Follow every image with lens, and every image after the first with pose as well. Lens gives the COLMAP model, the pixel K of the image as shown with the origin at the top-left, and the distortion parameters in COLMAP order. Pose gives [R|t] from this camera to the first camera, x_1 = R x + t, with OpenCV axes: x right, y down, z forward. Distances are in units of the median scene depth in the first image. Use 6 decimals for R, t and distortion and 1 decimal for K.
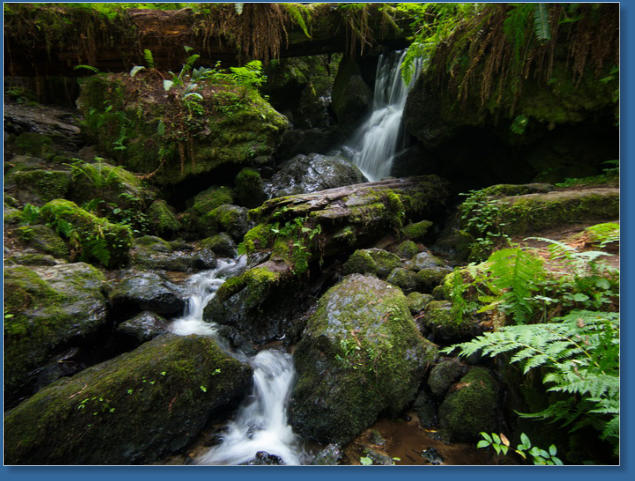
lens RADIAL K [[457.5, 0, 313.5], [0, 457.5, 236.4], [0, 0, 1]] dist [0.243935, 0.000958]
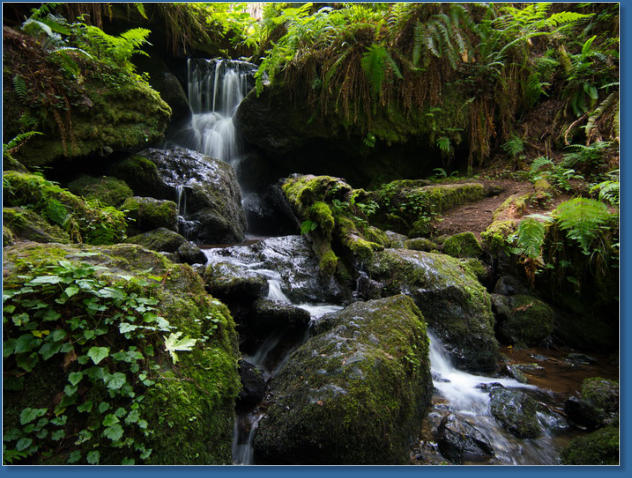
lens RADIAL K [[455.4, 0, 312.0], [0, 455.4, 235.0], [0, 0, 1]] dist [0.243935, 0.000958]
pose [[0.735053, -0.040836, 0.676779, -0.513556], [0.084669, 0.995899, -0.031868, 0.048358], [-0.672703, 0.080727, 0.735496, 0.191687]]
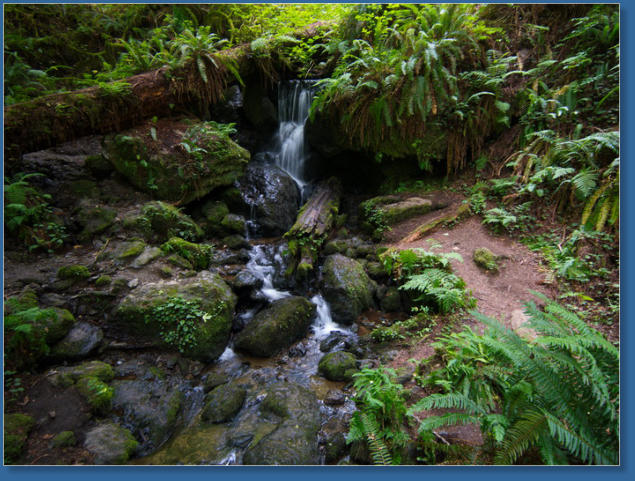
lens RADIAL K [[457.5, 0, 313.5], [0, 457.5, 236.4], [0, 0, 1]] dist [0.243935, 0.000958]
pose [[0.922368, -0.153059, 0.354698, -0.498605], [0.082142, 0.974872, 0.207070, -0.306092], [-0.377479, -0.161859, 0.911763, -0.619138]]
